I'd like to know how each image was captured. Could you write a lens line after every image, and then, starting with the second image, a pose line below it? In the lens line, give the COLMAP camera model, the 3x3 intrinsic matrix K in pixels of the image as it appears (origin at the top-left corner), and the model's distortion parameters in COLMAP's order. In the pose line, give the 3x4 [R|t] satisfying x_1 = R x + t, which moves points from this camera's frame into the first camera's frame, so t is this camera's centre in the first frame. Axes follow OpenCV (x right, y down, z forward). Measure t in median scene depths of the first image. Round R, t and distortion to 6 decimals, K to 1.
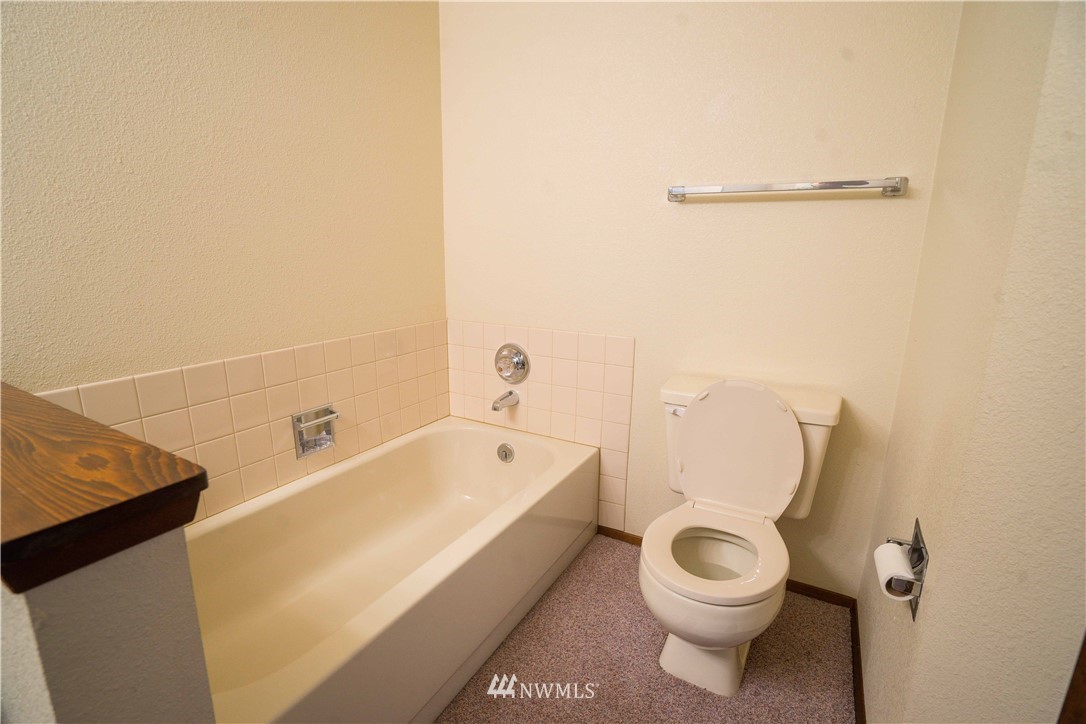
lens RADIAL K [[505.3, 0, 538.9], [0, 505.3, 363.1], [0, 0, 1]] dist [-0.028939, 0.002332]
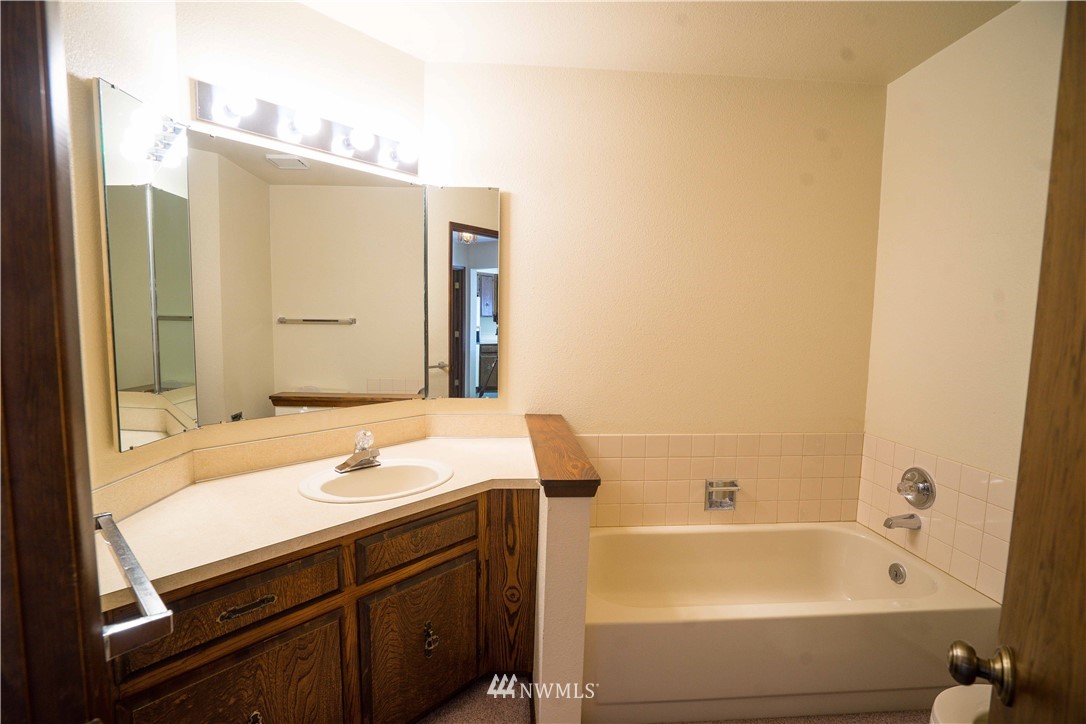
lens RADIAL K [[505.3, 0, 541.6], [0, 505.3, 367.3], [0, 0, 1]] dist [-0.028939, 0.002332]
pose [[0.573721, 0.078562, -0.815274, 0.371180], [-0.194292, 0.980032, -0.042287, -0.056804], [0.795672, 0.182663, 0.577529, -0.267771]]
